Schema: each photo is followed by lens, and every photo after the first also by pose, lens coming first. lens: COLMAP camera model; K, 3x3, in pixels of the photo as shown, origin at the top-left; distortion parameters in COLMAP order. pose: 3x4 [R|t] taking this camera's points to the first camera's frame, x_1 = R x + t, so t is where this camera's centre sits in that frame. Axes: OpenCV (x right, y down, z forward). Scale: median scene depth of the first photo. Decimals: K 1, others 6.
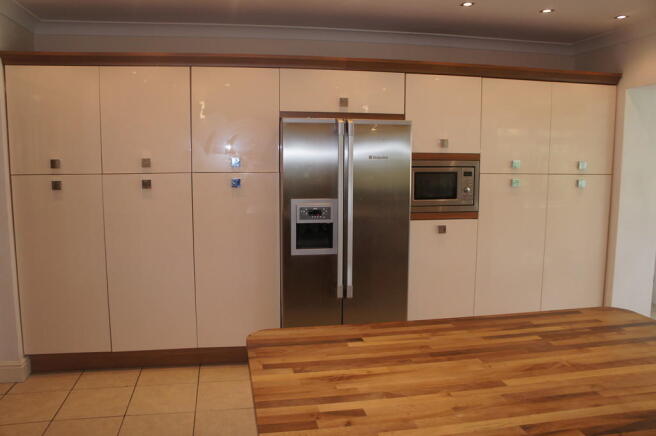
lens RADIAL K [[537.5, 0, 322.0], [0, 537.5, 217.1], [0, 0, 1]] dist [-0.167830, 0.132817]
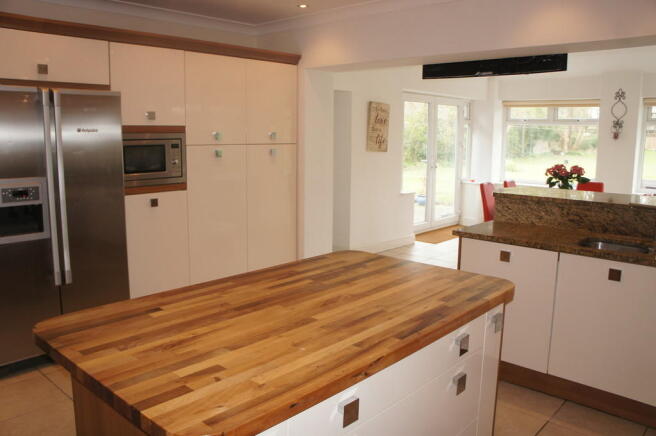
lens RADIAL K [[537.5, 0, 328.7], [0, 537.5, 216.1], [0, 0, 1]] dist [-0.167830, 0.132817]
pose [[0.796147, -0.090404, 0.598312, -0.219779], [0.066700, 0.995862, 0.061719, 0.018269], [-0.601416, -0.009230, 0.798883, 0.034903]]
